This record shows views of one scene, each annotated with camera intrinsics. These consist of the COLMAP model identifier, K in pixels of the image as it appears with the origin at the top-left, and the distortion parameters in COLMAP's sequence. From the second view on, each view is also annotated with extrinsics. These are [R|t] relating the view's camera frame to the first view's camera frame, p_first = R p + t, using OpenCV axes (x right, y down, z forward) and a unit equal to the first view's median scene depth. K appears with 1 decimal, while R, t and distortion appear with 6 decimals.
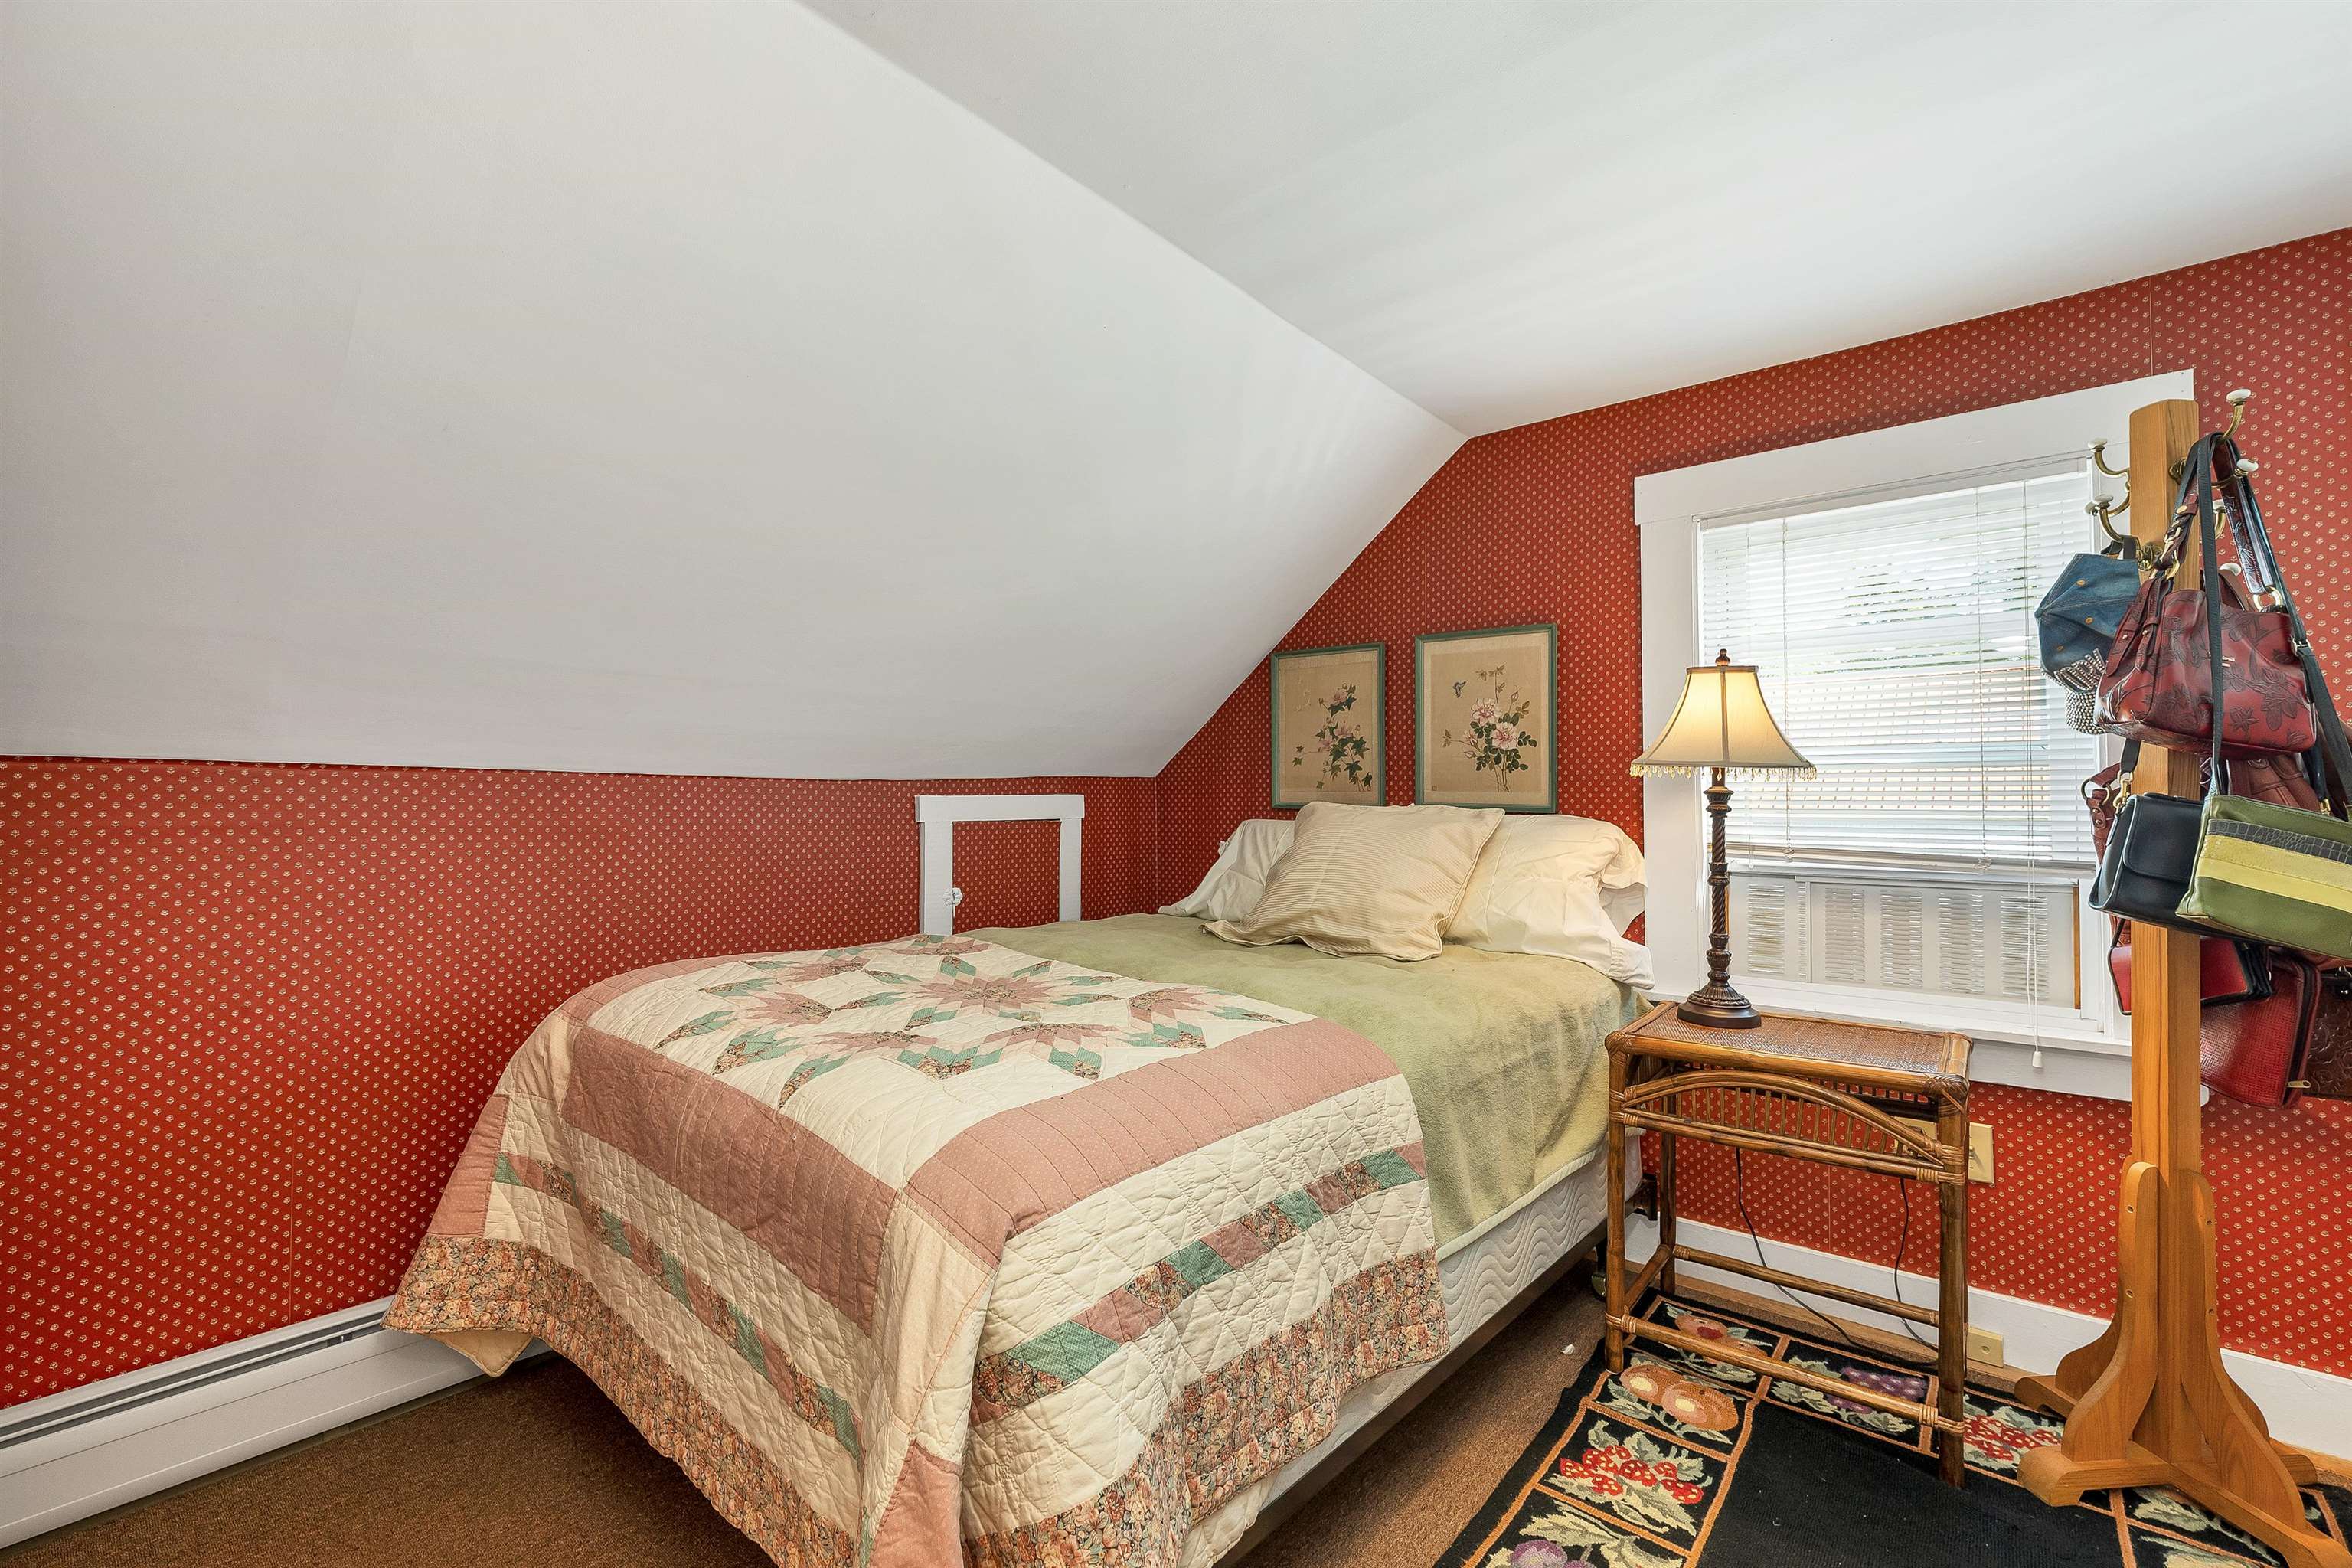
lens RADIAL K [[995.1, 0, 1168.5], [0, 995.1, 798.4], [0, 0, 1]] dist [-0.001360, -0.000507]
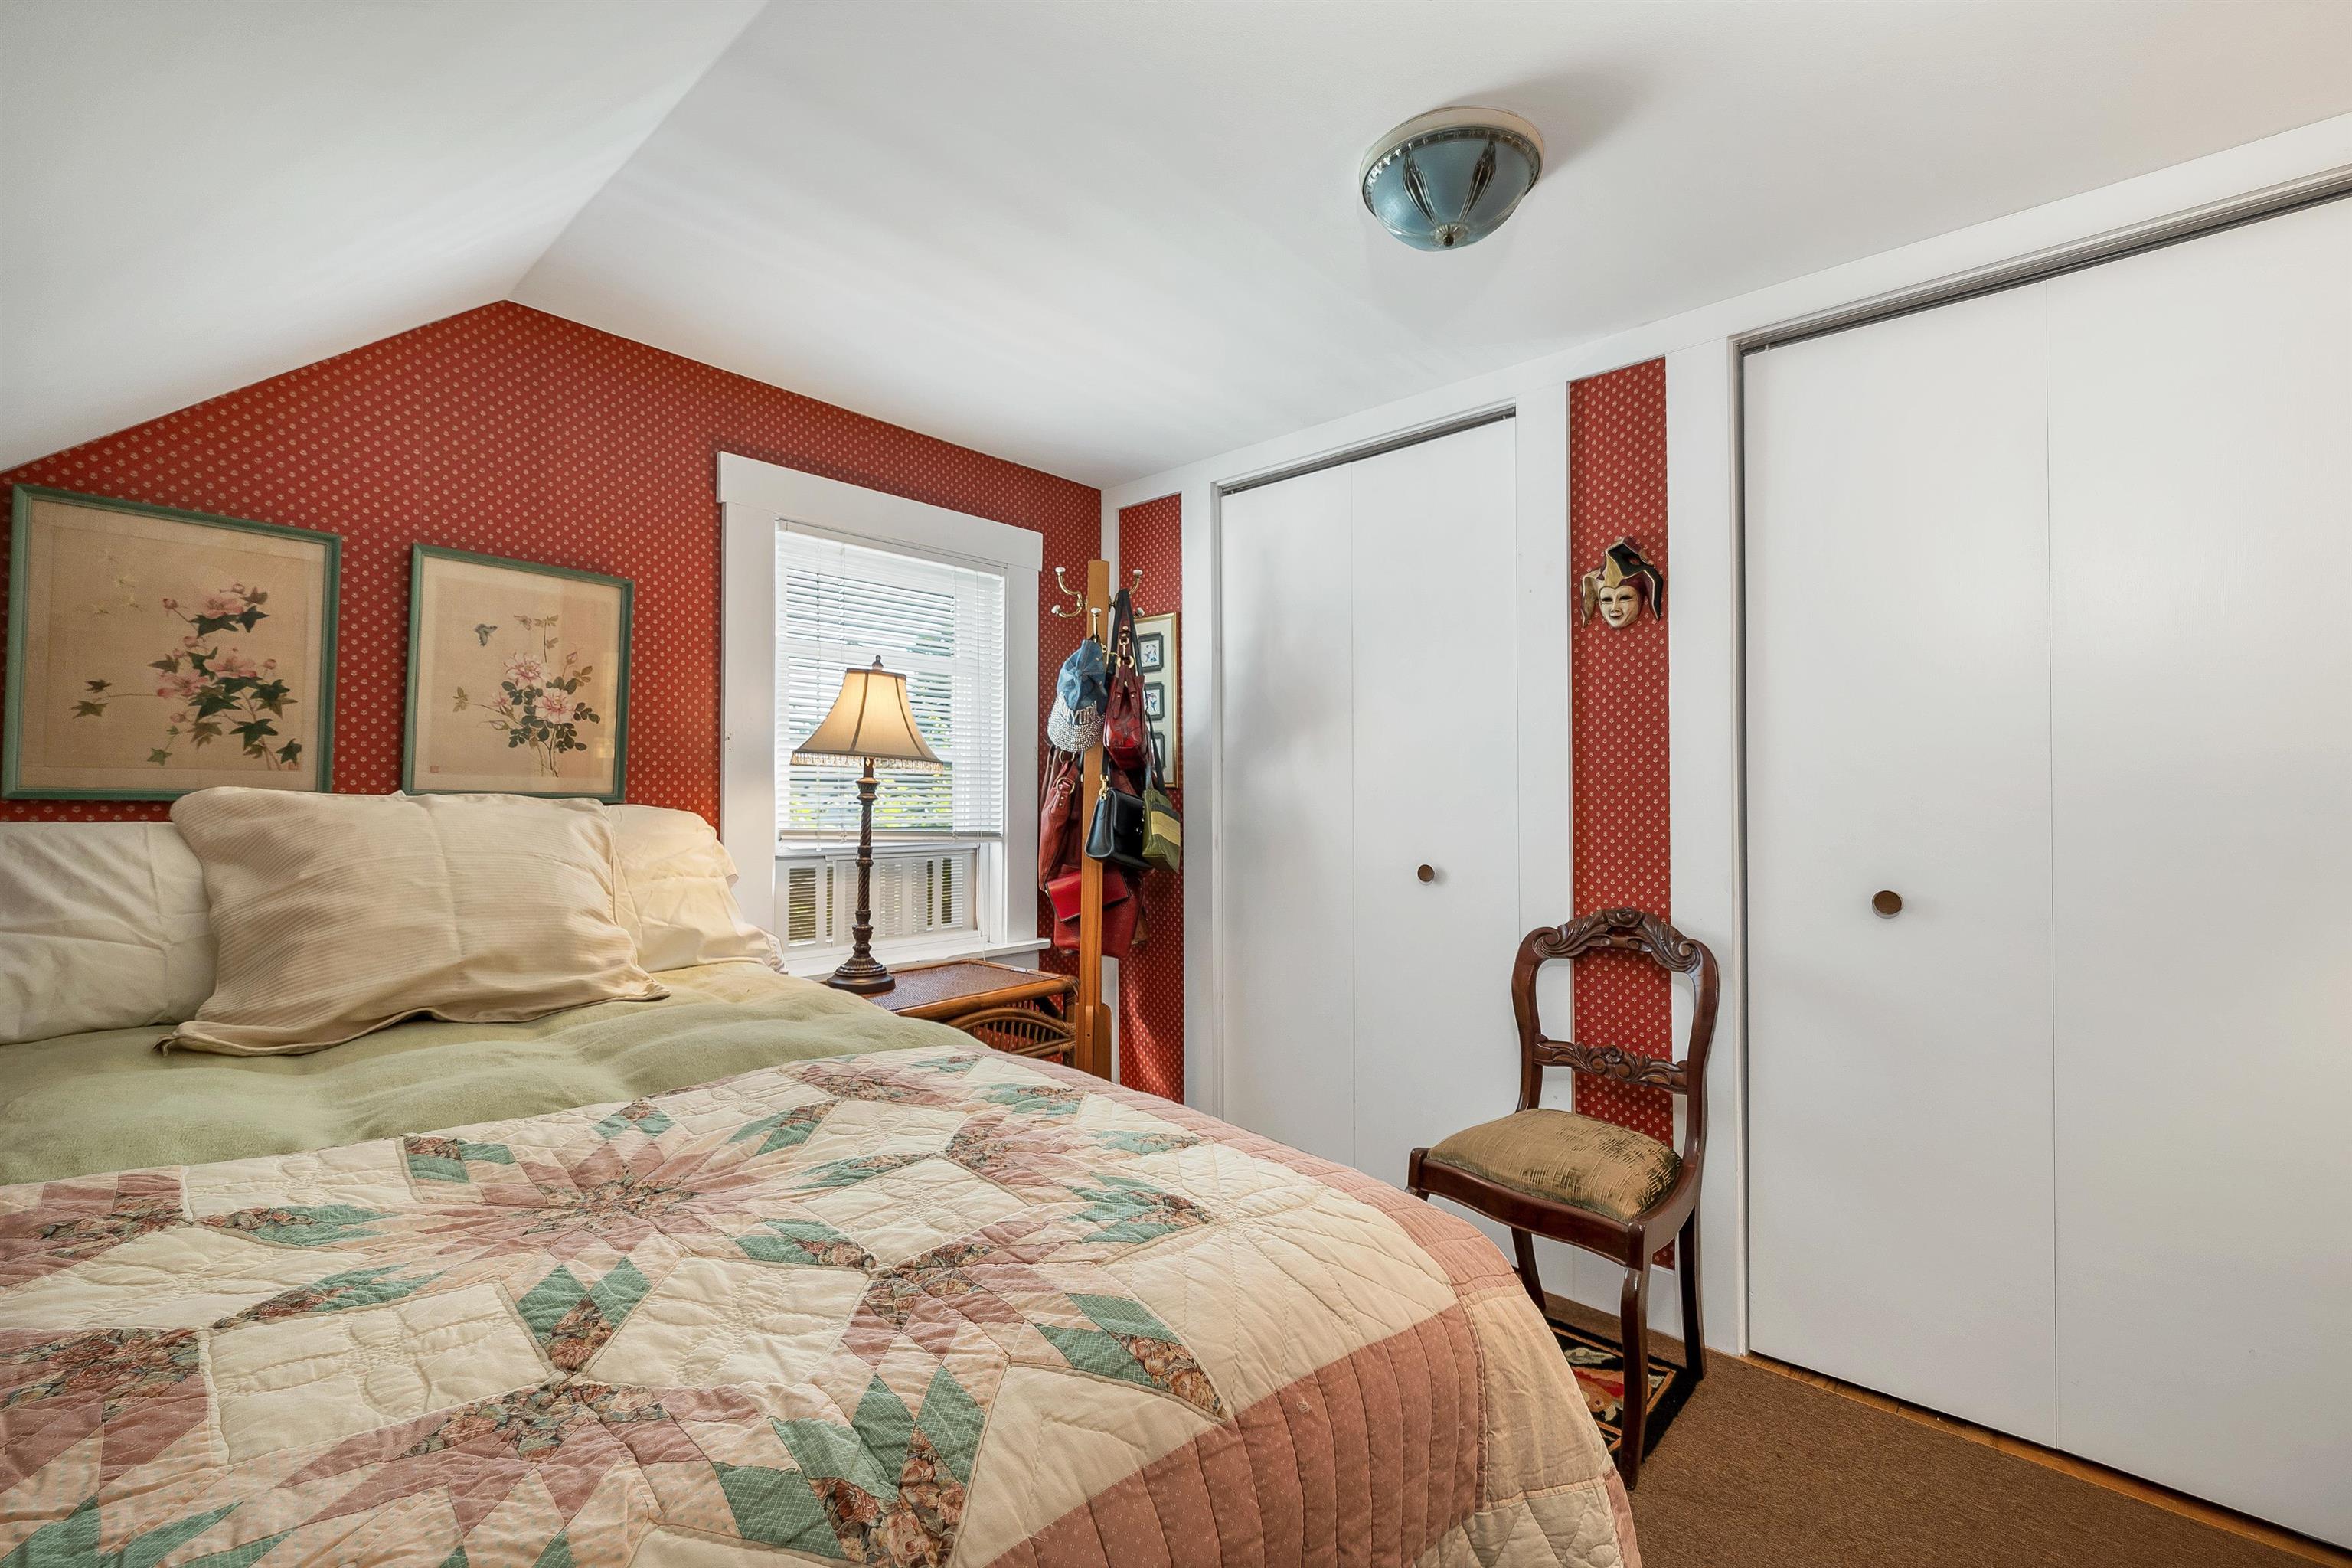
lens RADIAL K [[987.4, 0, 1164.7], [0, 987.4, 779.3], [0, 0, 1]] dist [0.002309, 0.000073]
pose [[0.049944, 0.016845, 0.998610, -0.407337], [-0.006162, 0.999844, -0.016557, 0.005232], [-0.998733, -0.005327, 0.050040, 0.471595]]
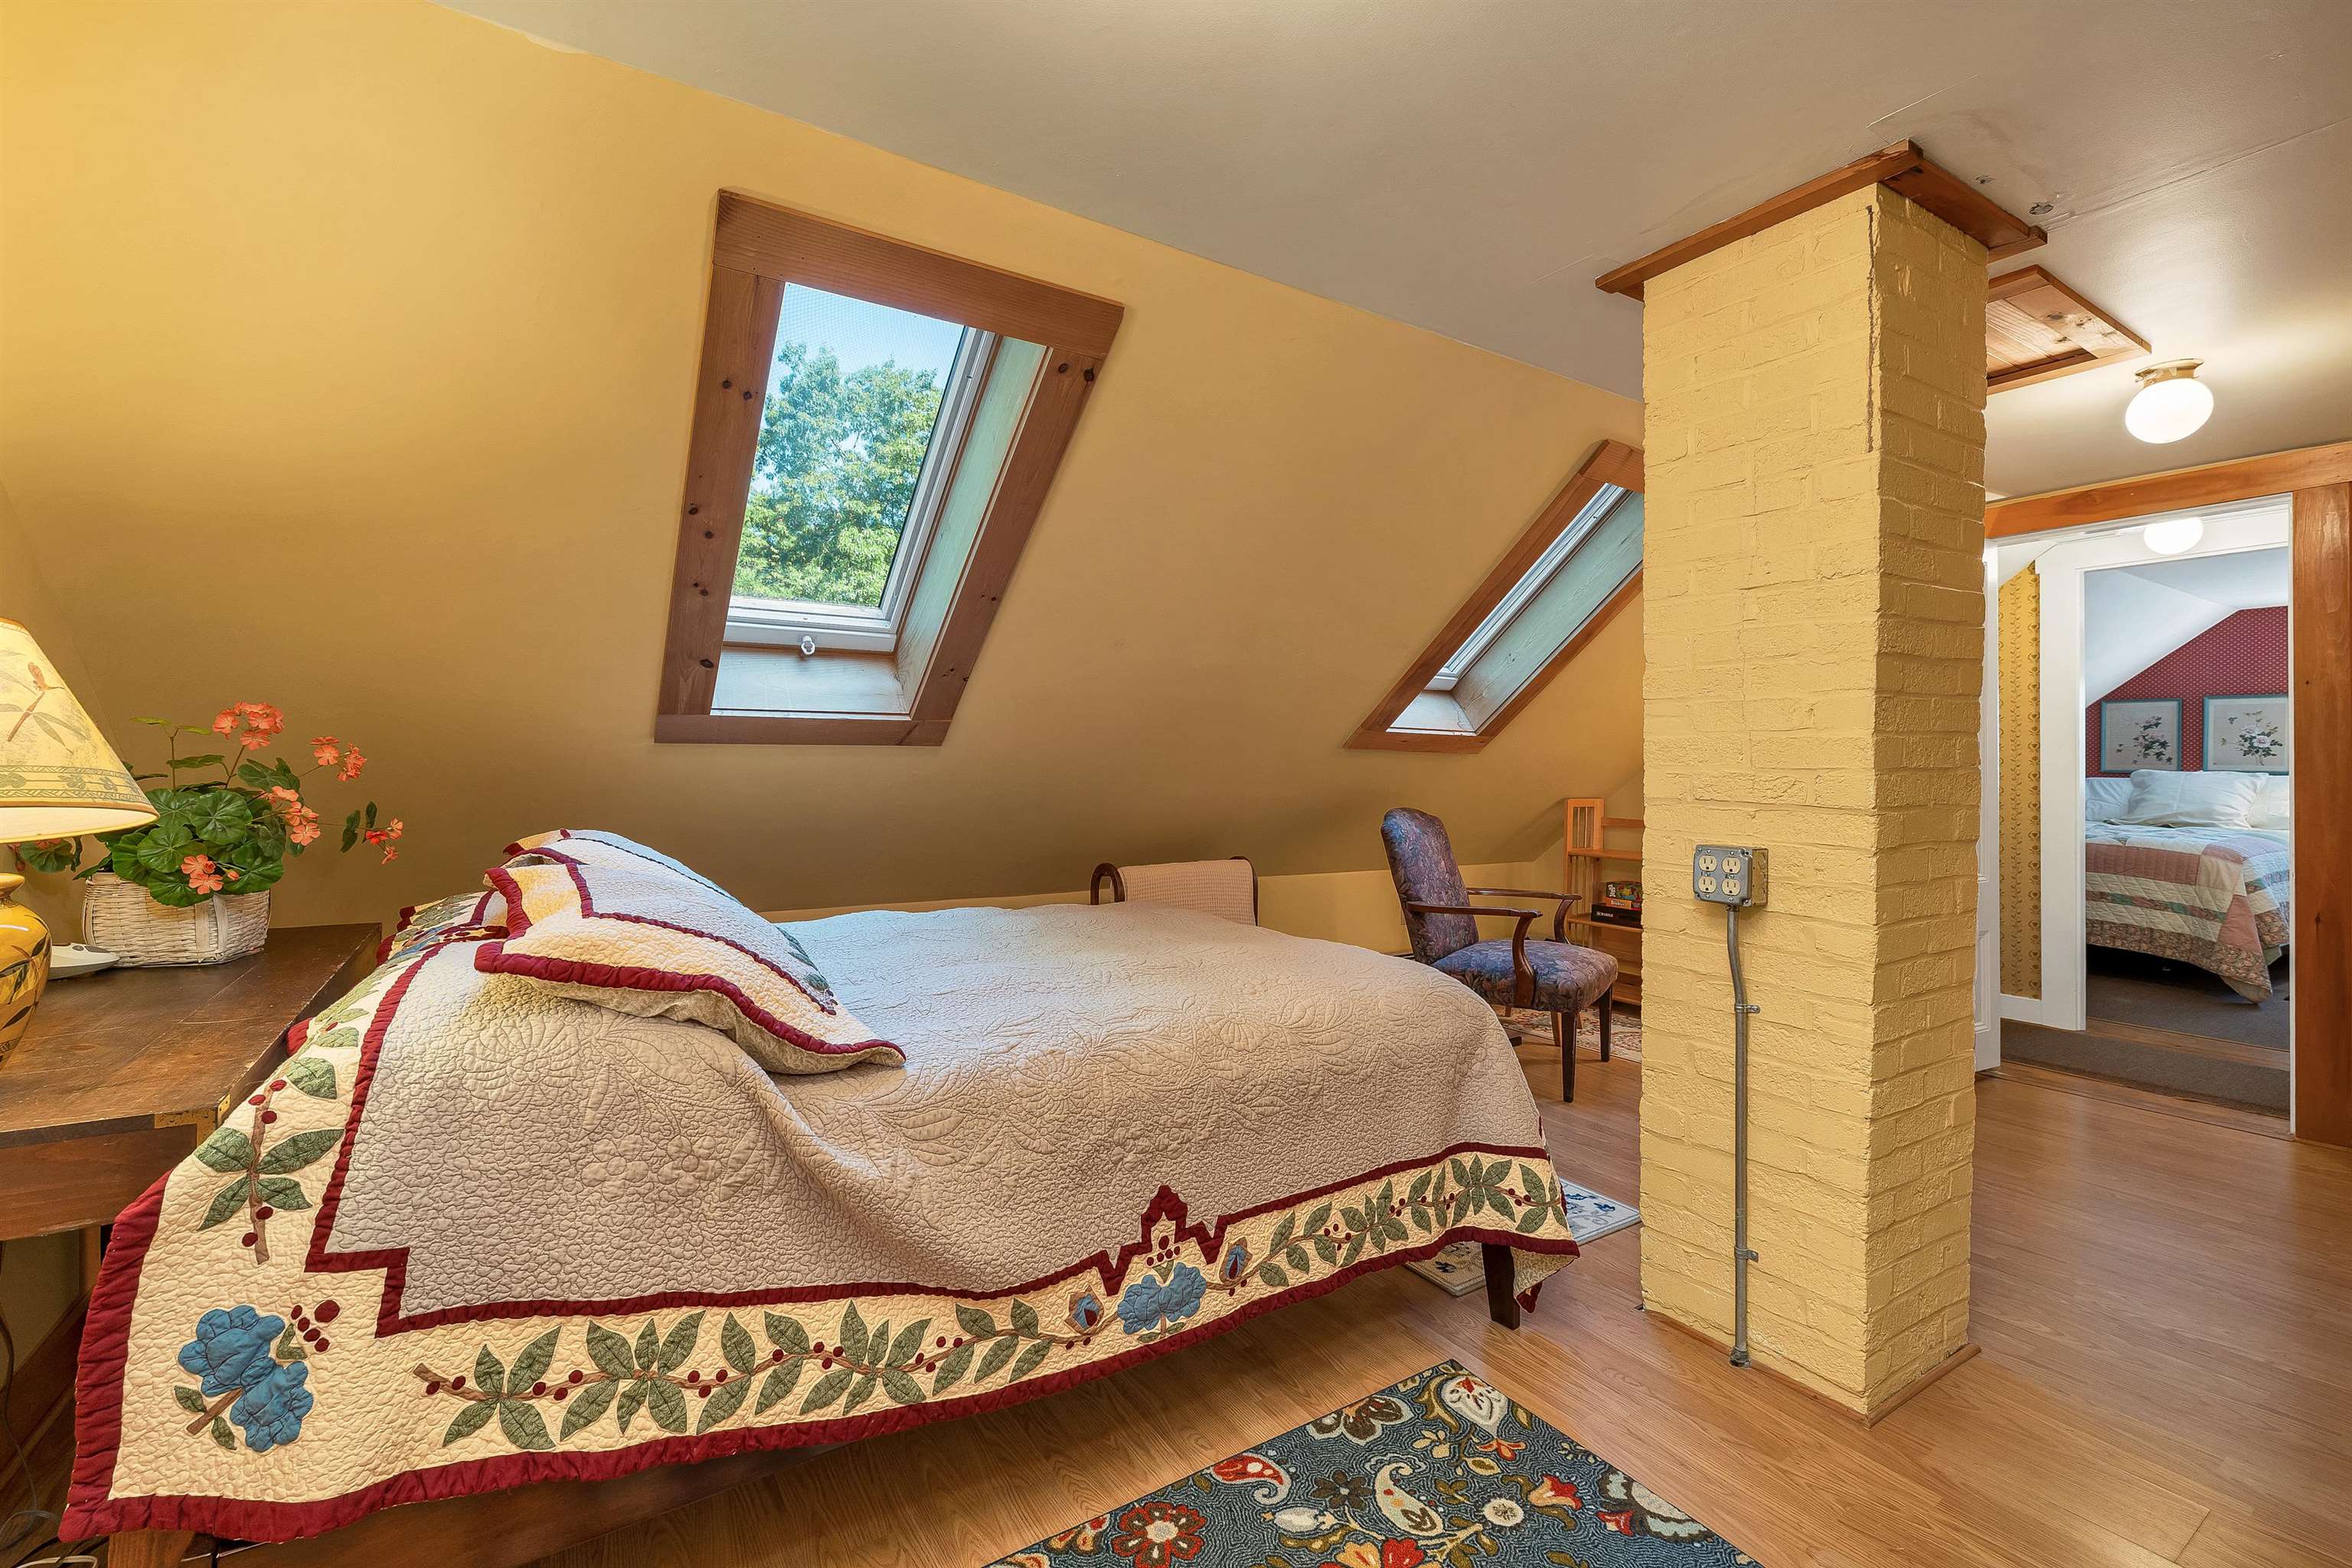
lens RADIAL K [[992.7, 0, 1179.5], [0, 992.7, 767.8], [0, 0, 1]] dist [-0.001741, -0.000386]
pose [[0.958403, 0.004729, -0.285381, -1.376571], [-0.003946, 0.999987, 0.003318, 0.000682], [0.285392, -0.002054, 0.958409, -1.866362]]
